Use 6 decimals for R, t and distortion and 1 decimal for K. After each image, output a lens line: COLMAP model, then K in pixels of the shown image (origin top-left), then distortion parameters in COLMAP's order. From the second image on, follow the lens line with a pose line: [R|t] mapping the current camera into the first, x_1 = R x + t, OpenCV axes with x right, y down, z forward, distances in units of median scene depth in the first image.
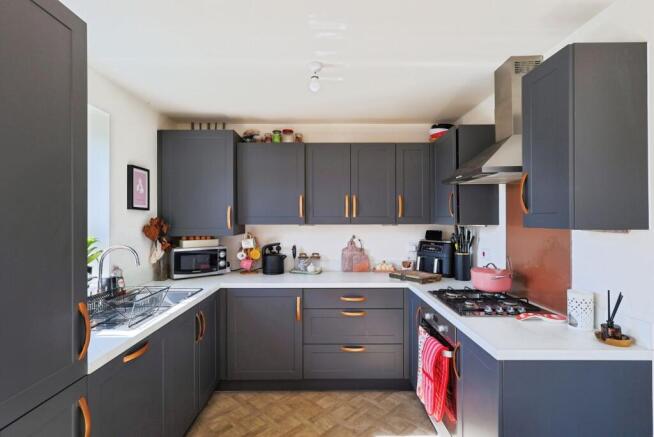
lens RADIAL K [[321.7, 0, 327.3], [0, 321.7, 216.0], [0, 0, 1]] dist [0.001651, 0.000087]
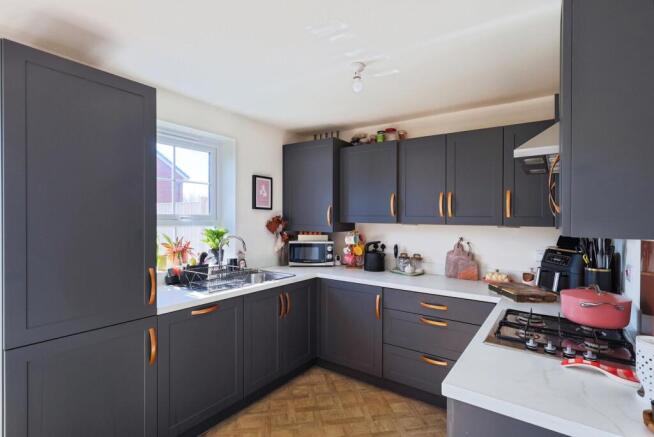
lens RADIAL K [[319.3, 0, 327.0], [0, 319.3, 218.5], [0, 0, 1]] dist [0.000157, -0.000561]
pose [[0.820460, 0.012723, -0.571562, 0.313422], [-0.007144, 0.999902, 0.012002, 0.000566], [0.571659, -0.005764, 0.820471, 0.079366]]
